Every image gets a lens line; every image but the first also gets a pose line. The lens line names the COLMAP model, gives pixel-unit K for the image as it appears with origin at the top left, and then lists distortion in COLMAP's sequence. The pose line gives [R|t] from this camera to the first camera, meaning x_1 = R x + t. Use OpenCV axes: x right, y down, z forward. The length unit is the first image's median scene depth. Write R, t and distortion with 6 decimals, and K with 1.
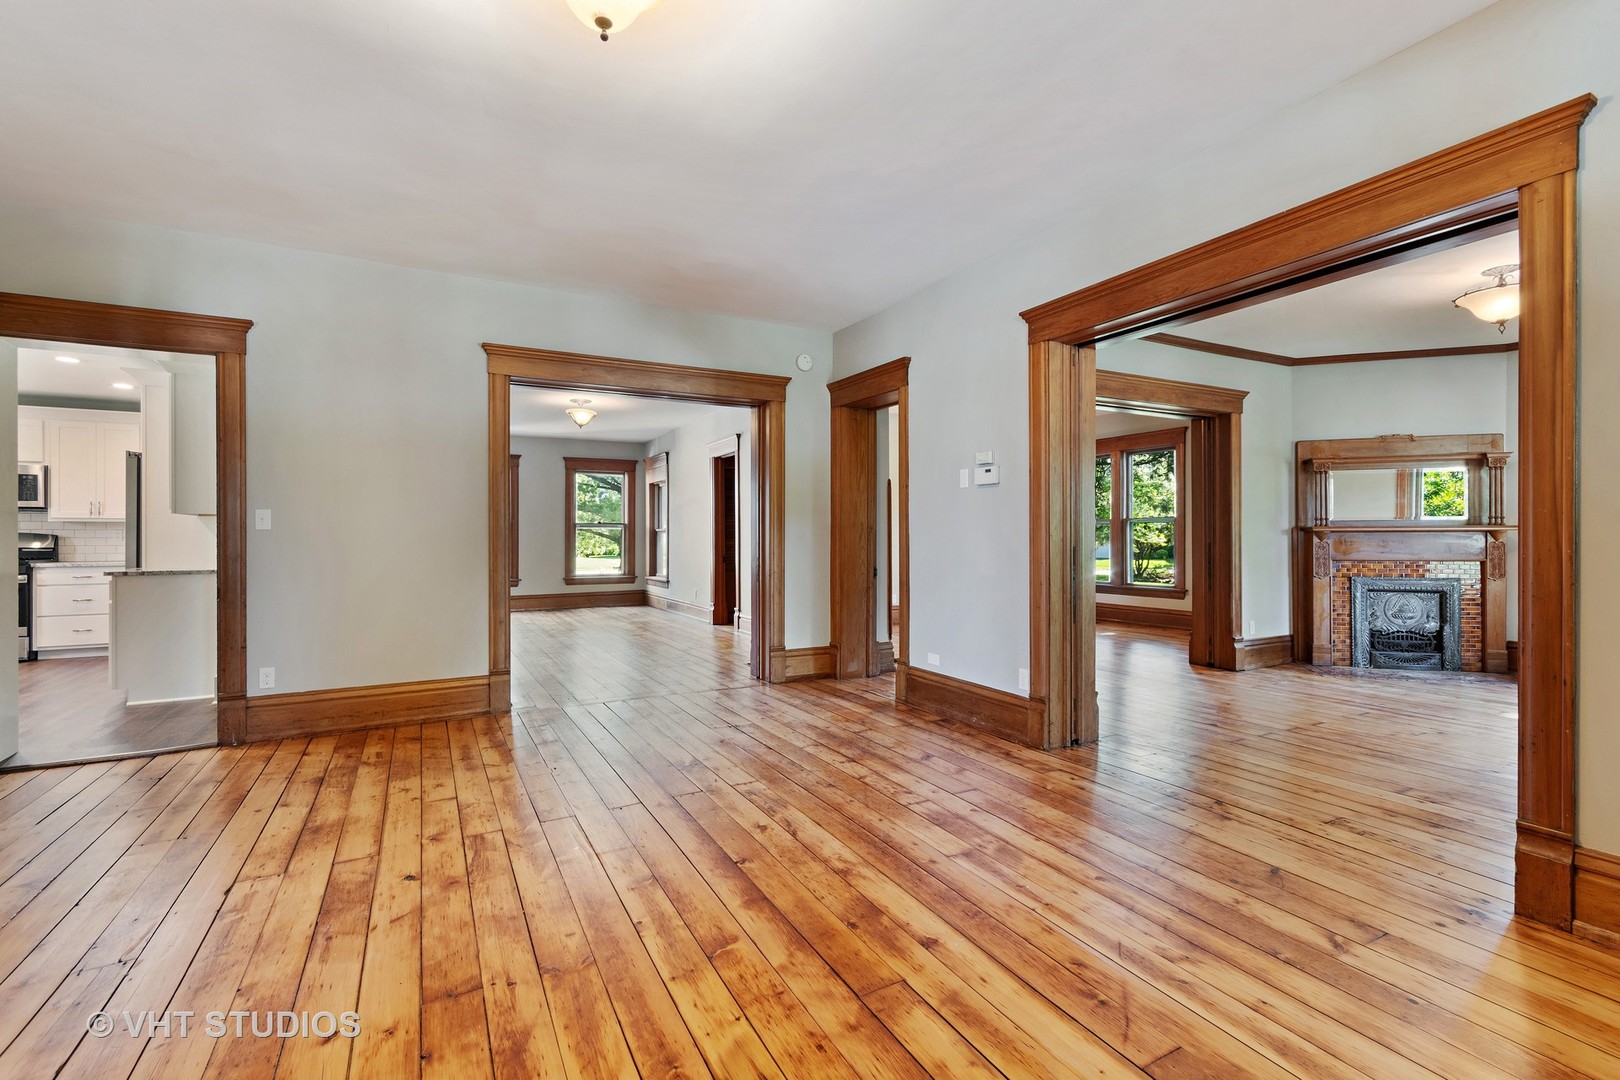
lens RADIAL K [[711.2, 0, 804.2], [0, 711.2, 538.7], [0, 0, 1]] dist [-0.003392, -0.000257]
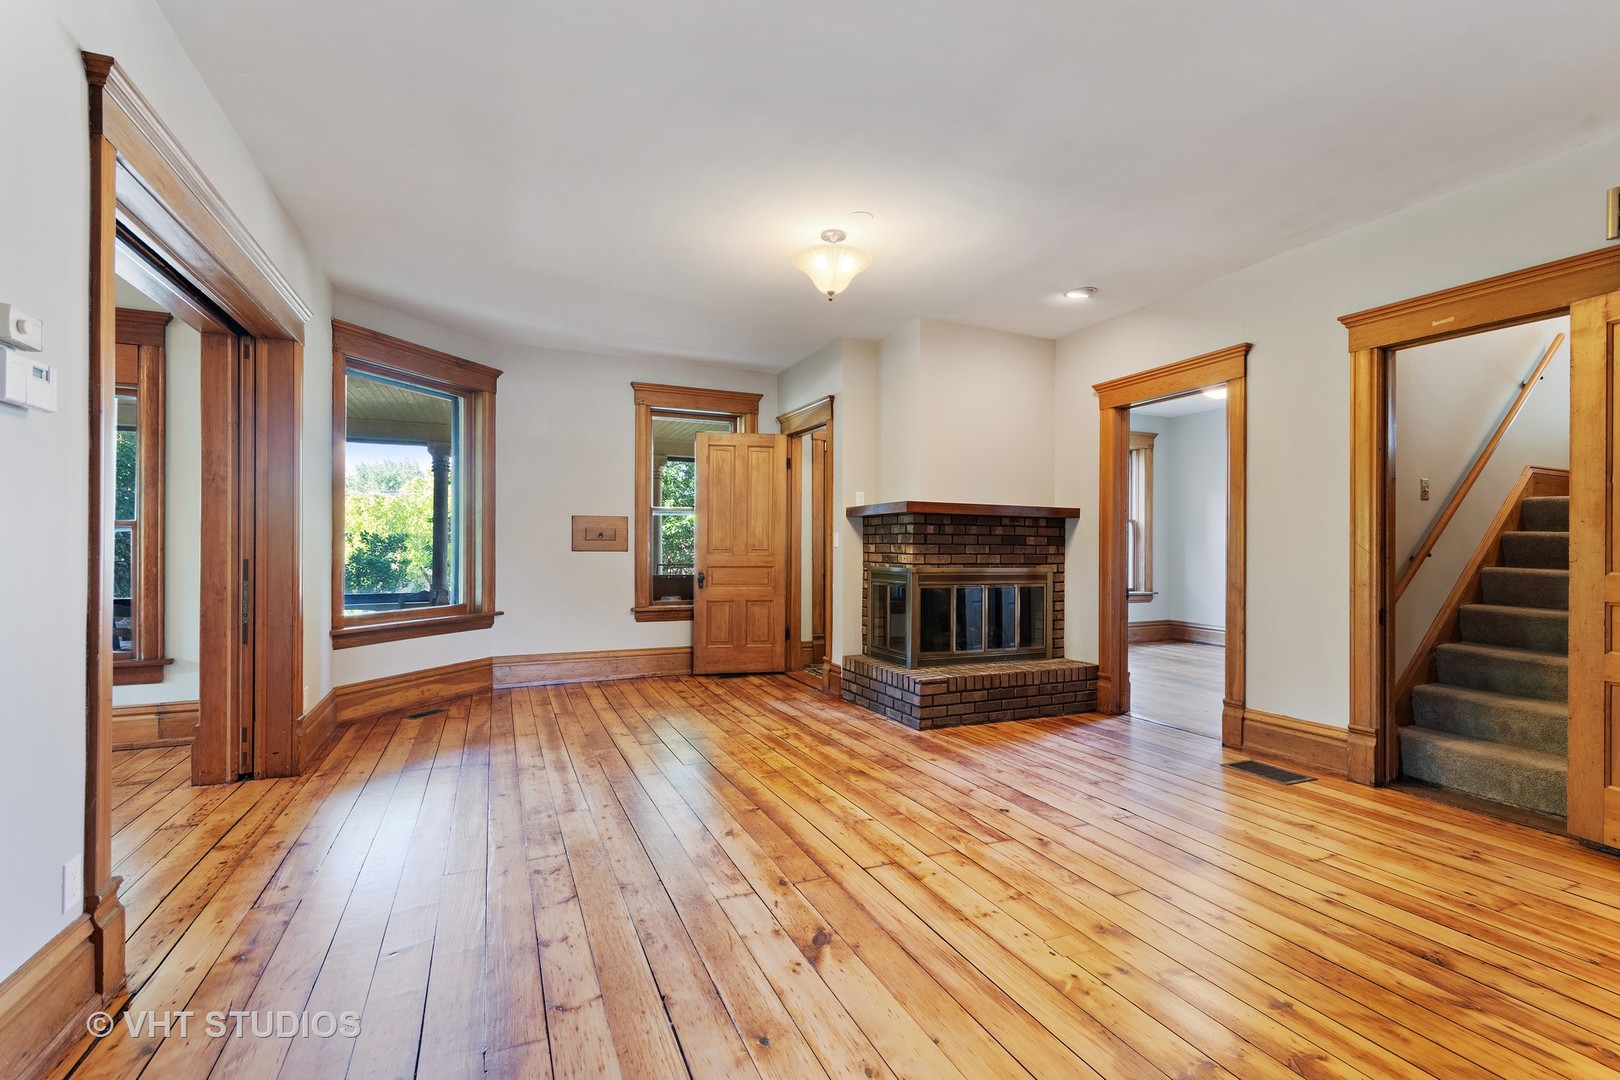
lens RADIAL K [[711.2, 0, 807.2], [0, 711.2, 544.2], [0, 0, 1]] dist [-0.003392, -0.000257]
pose [[-0.997509, -0.002642, 0.070485, -0.270114], [-0.002852, 0.999992, -0.002882, -0.013184], [-0.070477, -0.003076, -0.997509, 2.260171]]
